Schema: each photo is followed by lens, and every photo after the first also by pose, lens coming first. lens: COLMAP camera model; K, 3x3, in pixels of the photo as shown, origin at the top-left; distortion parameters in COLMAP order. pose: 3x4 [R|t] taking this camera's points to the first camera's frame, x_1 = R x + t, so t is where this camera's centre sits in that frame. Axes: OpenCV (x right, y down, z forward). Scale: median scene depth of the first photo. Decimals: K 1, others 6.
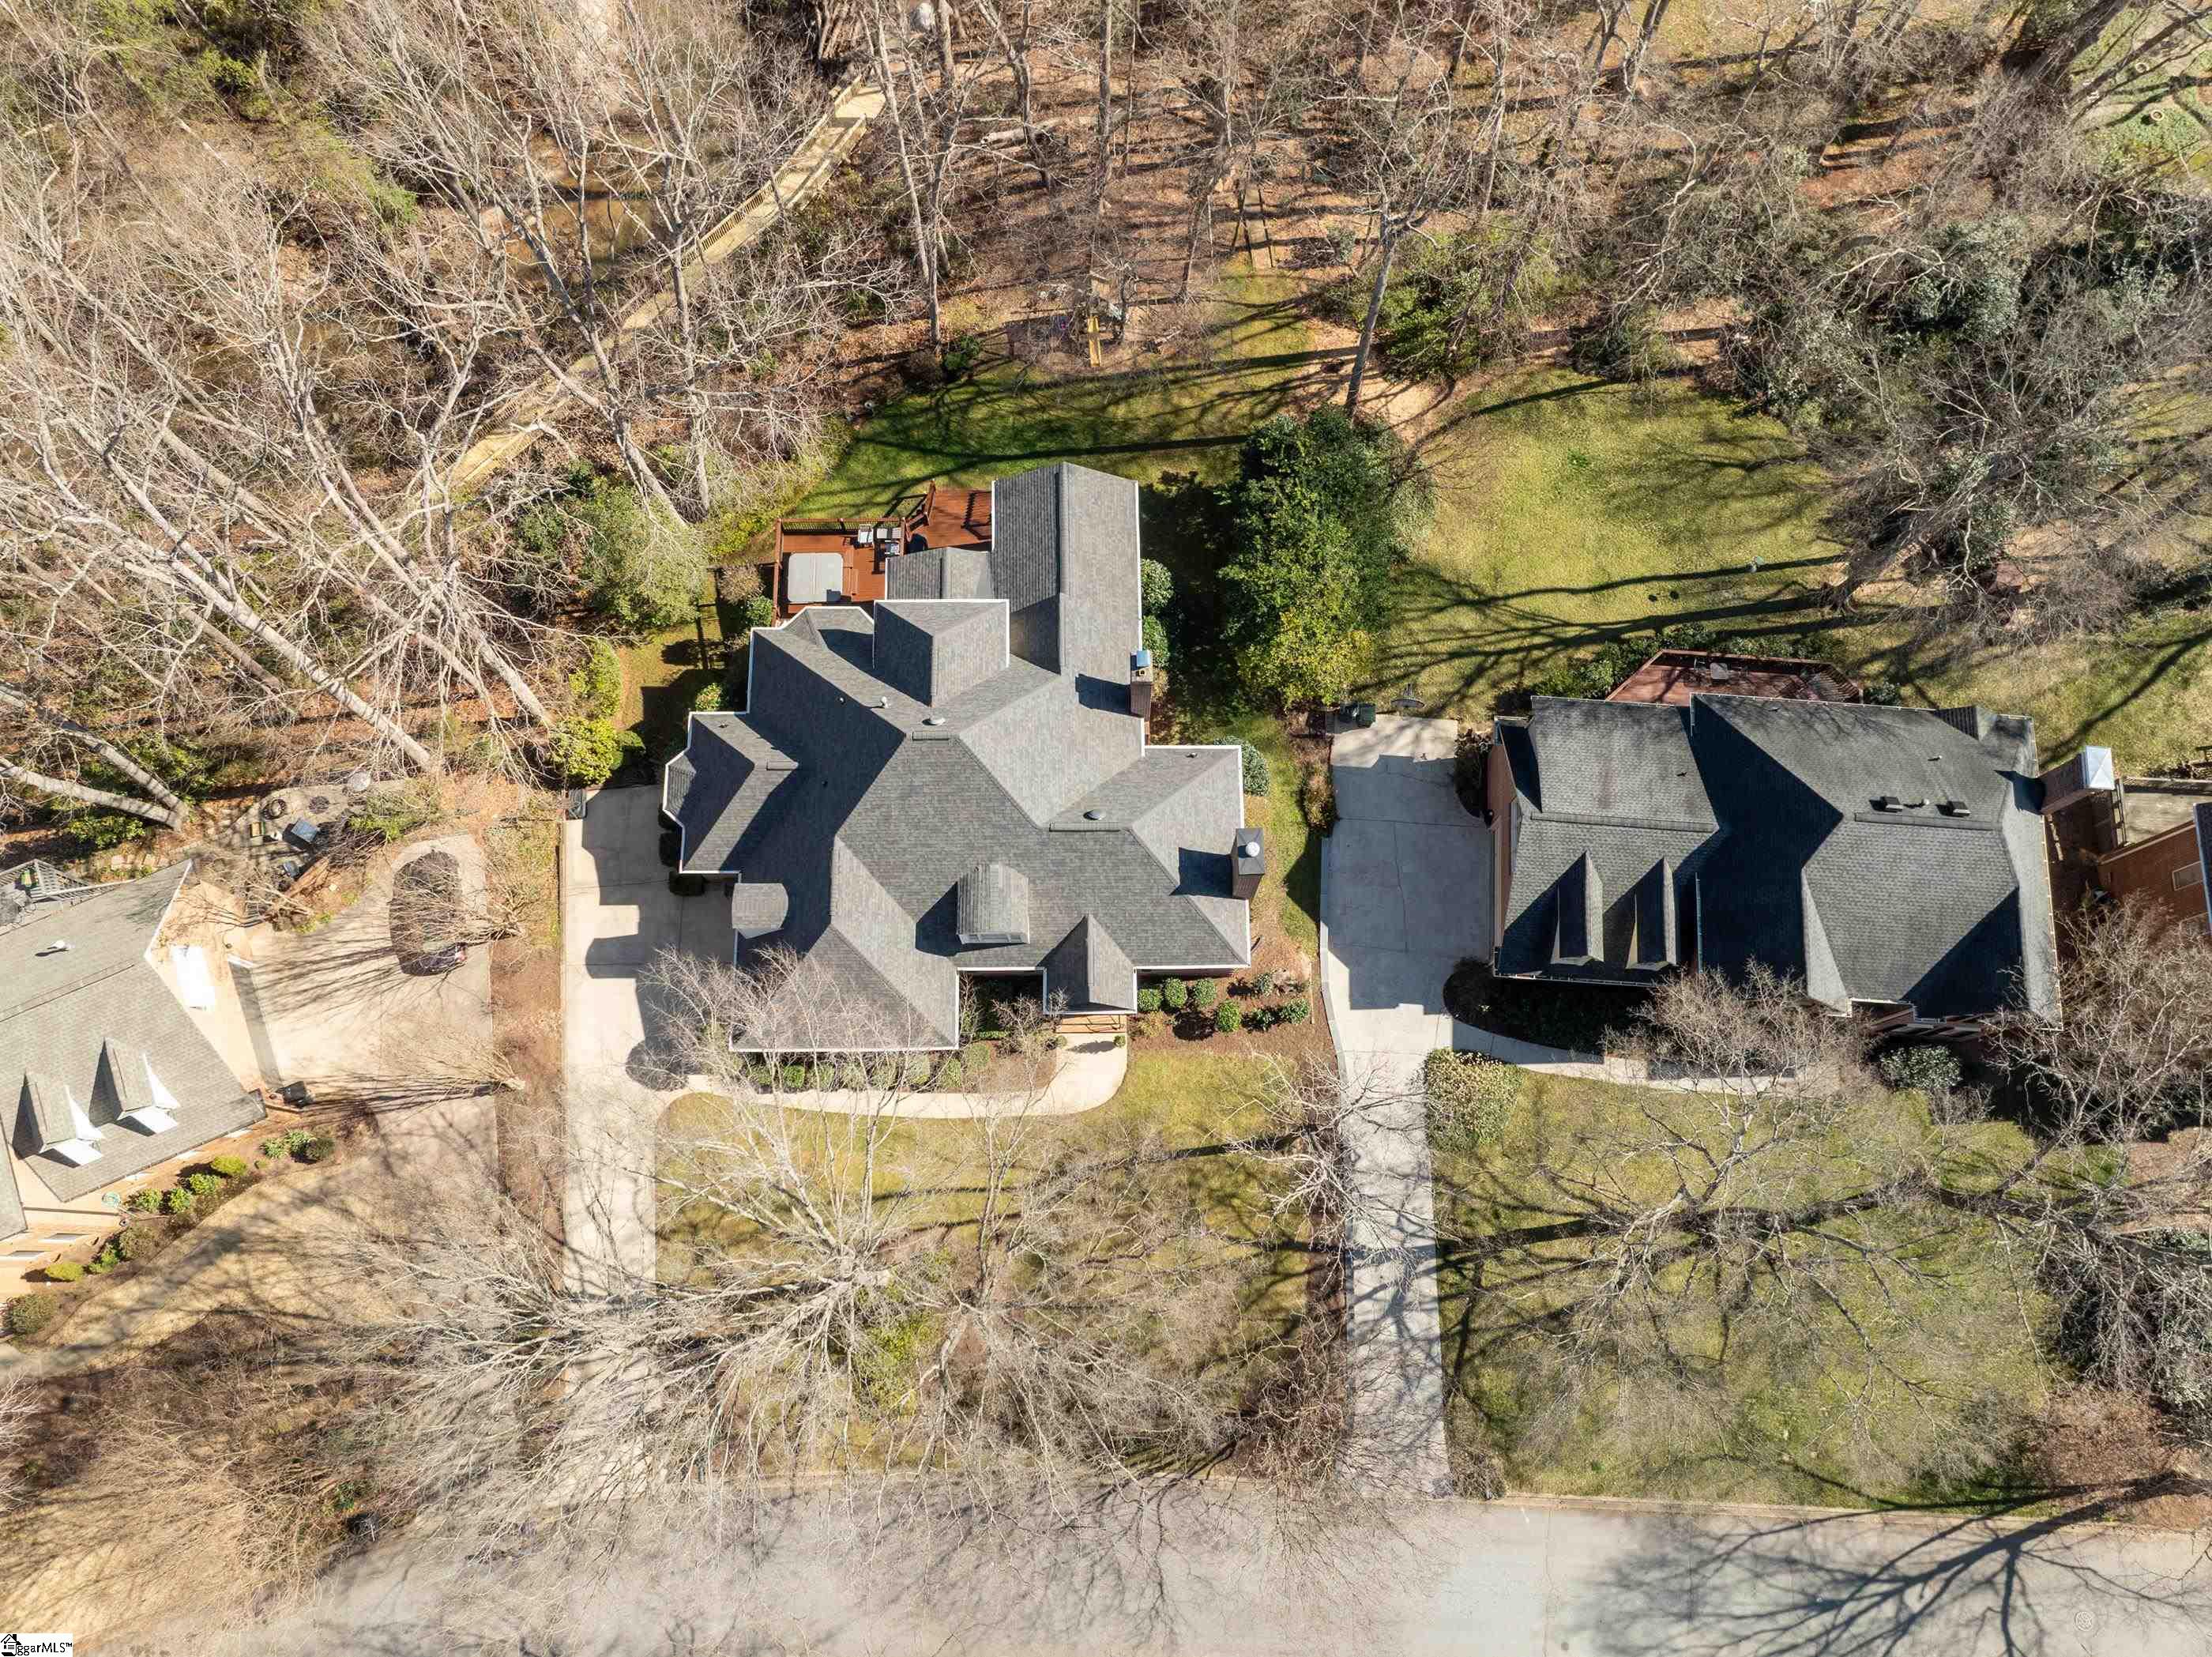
lens RADIAL K [[1533.8, 0, 1106.3], [0, 1533.8, 831.5], [0, 0, 1]] dist [-0.053639, 0.010284]
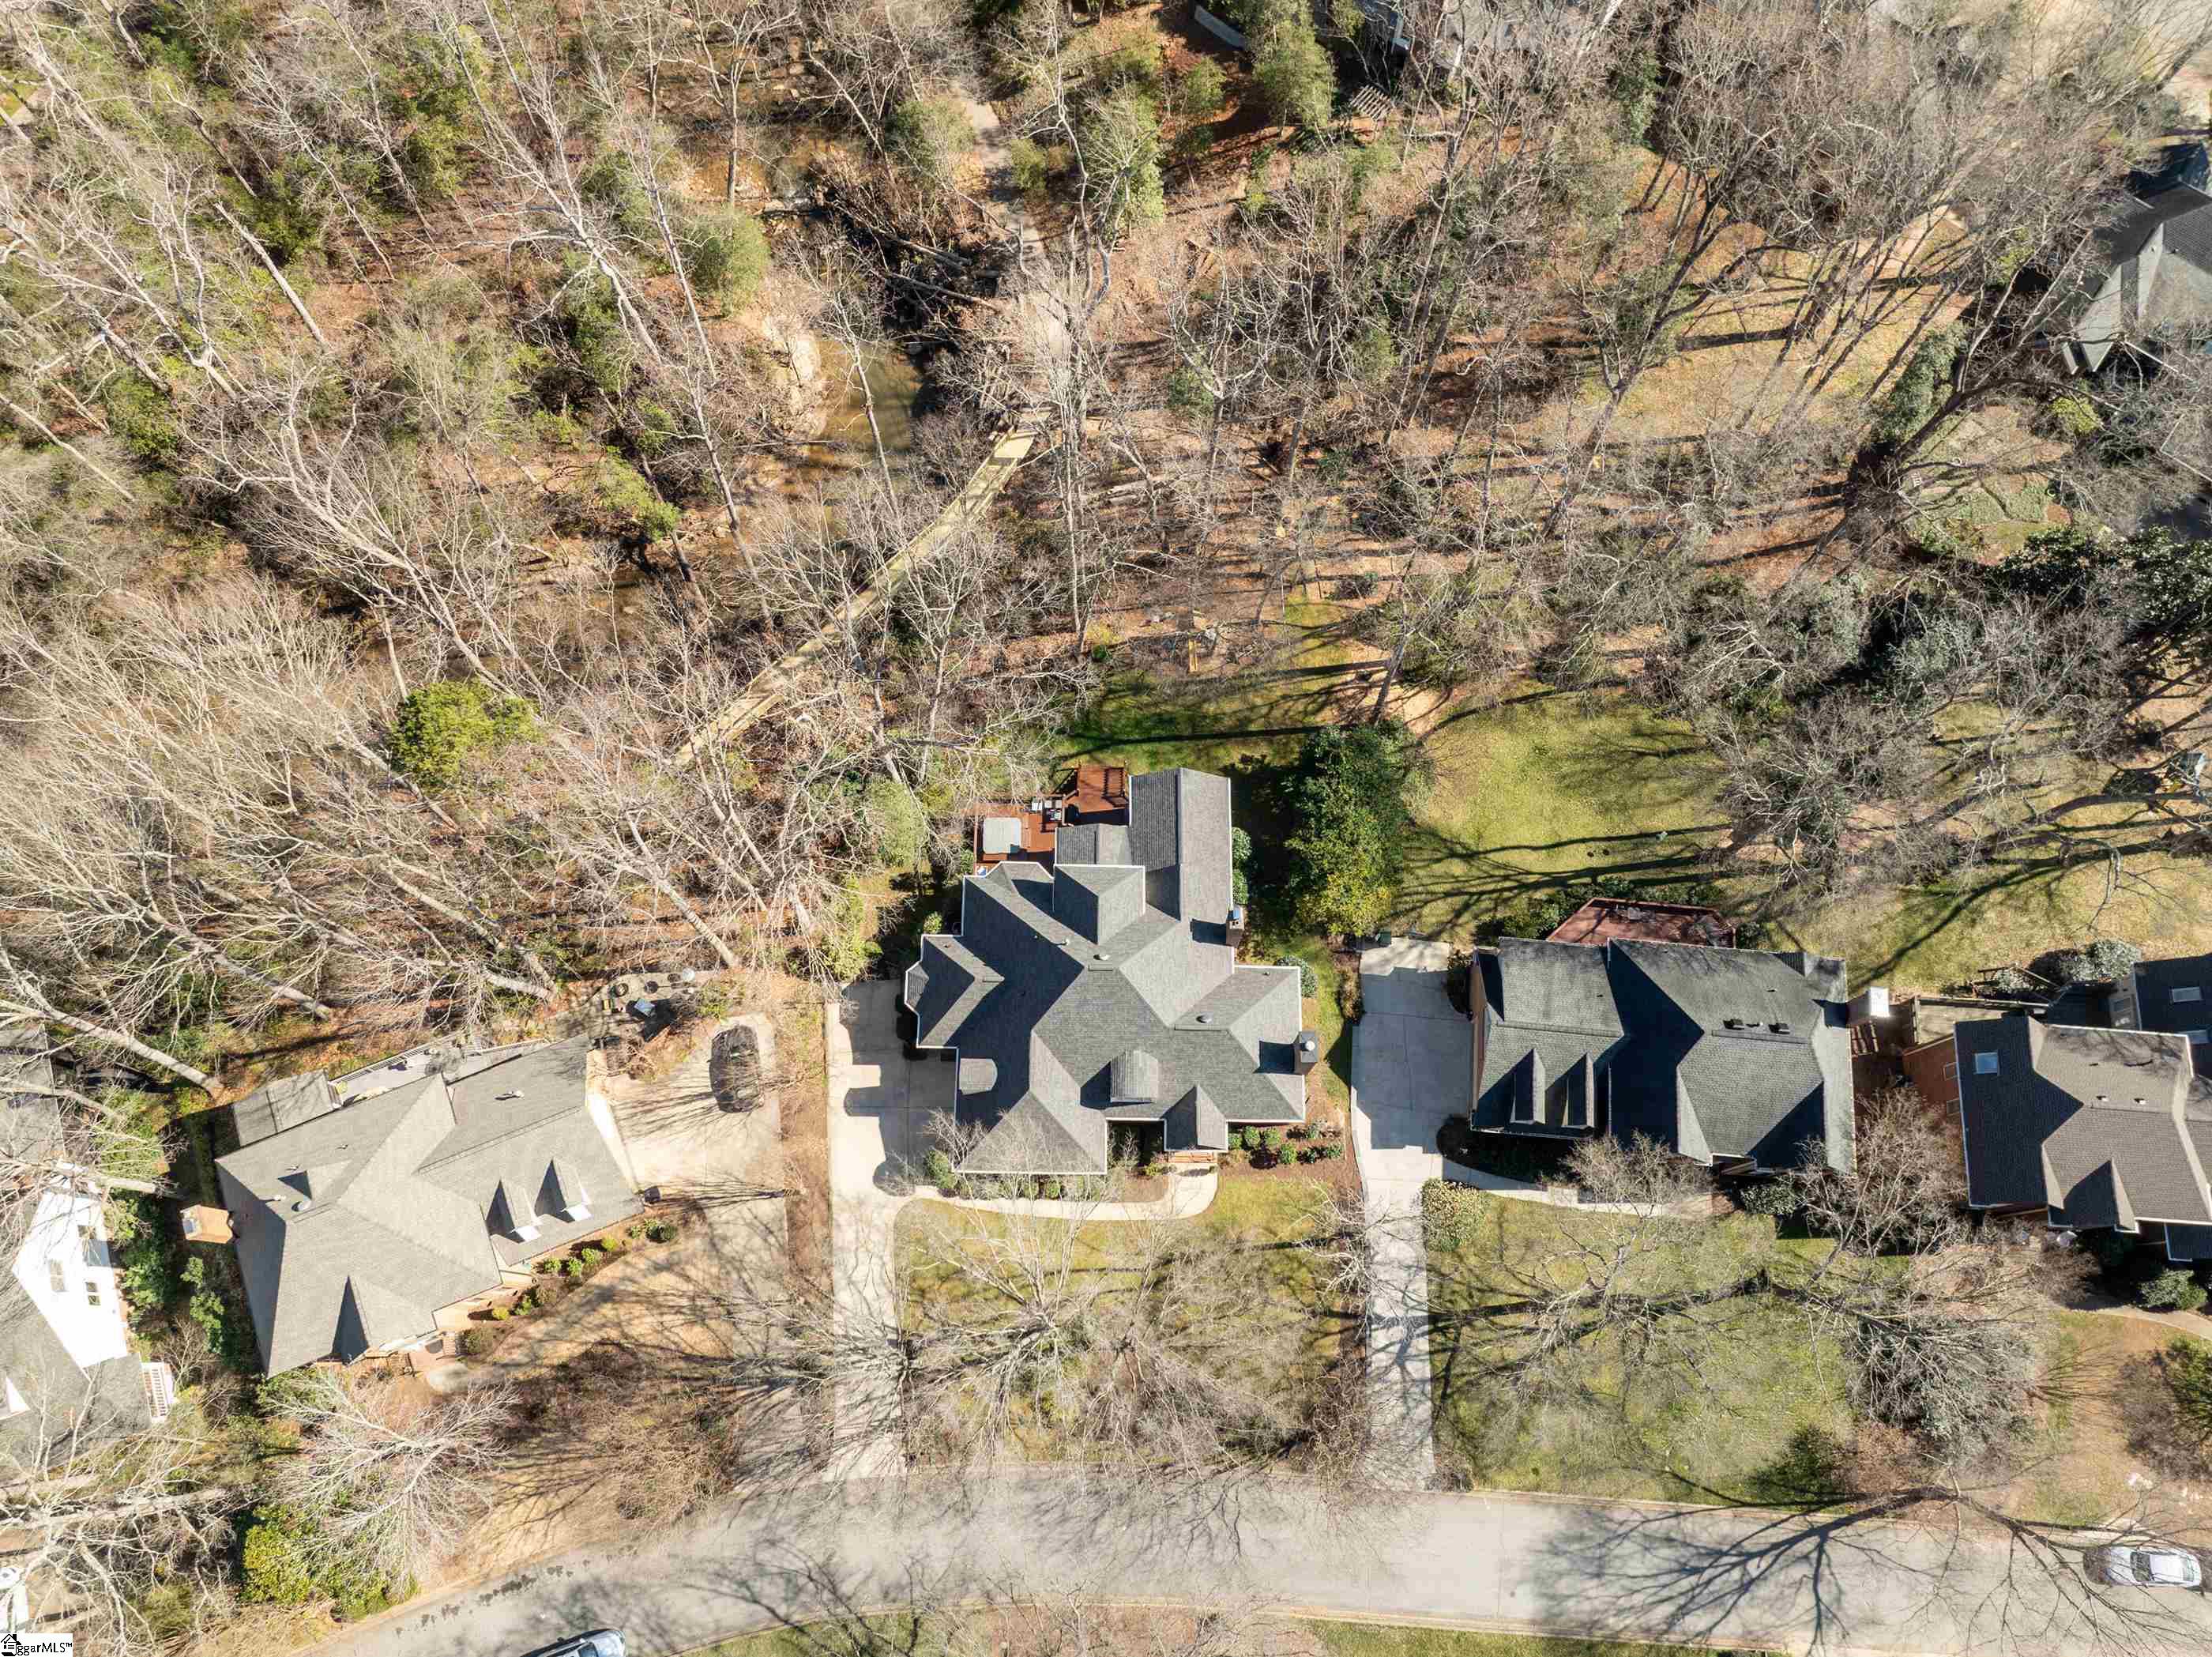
lens RADIAL K [[1533.8, 0, 1101.1], [0, 1533.8, 825.2], [0, 0, 1]] dist [-0.053639, 0.010284]
pose [[0.999726, 0.022521, -0.006328, -0.097502], [-0.022815, 0.998437, -0.051012, -0.114315], [0.005170, 0.051142, 0.998678, -0.475186]]
